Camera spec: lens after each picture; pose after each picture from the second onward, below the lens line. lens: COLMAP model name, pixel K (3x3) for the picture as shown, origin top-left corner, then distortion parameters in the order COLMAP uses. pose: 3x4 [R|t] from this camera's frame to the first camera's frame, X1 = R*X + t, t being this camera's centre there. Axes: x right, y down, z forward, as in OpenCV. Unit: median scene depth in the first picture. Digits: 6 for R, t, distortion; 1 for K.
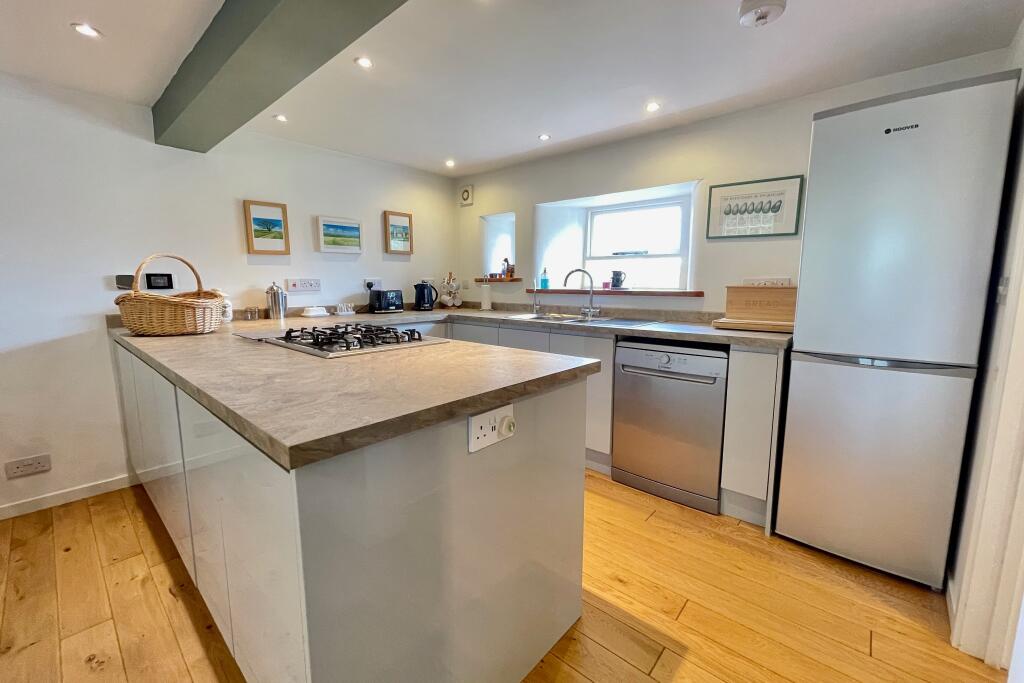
lens RADIAL K [[425.3, 0, 512.0], [0, 425.3, 341.5], [0, 0, 1]] dist [0.010231, 0.000119]
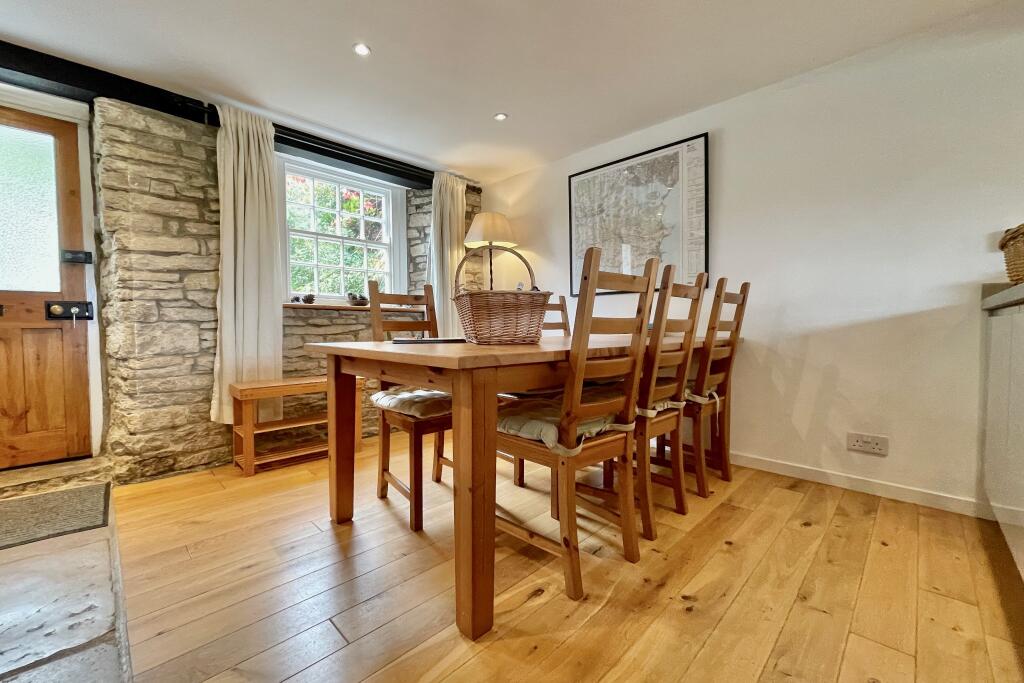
lens RADIAL K [[425.3, 0, 512.0], [0, 425.3, 341.5], [0, 0, 1]] dist [0.010231, 0.000119]
pose [[-0.022867, 0.032686, -0.999204, -0.162720], [-0.138018, 0.989792, 0.035537, 0.140975], [0.990166, 0.138721, -0.018122, 0.208788]]
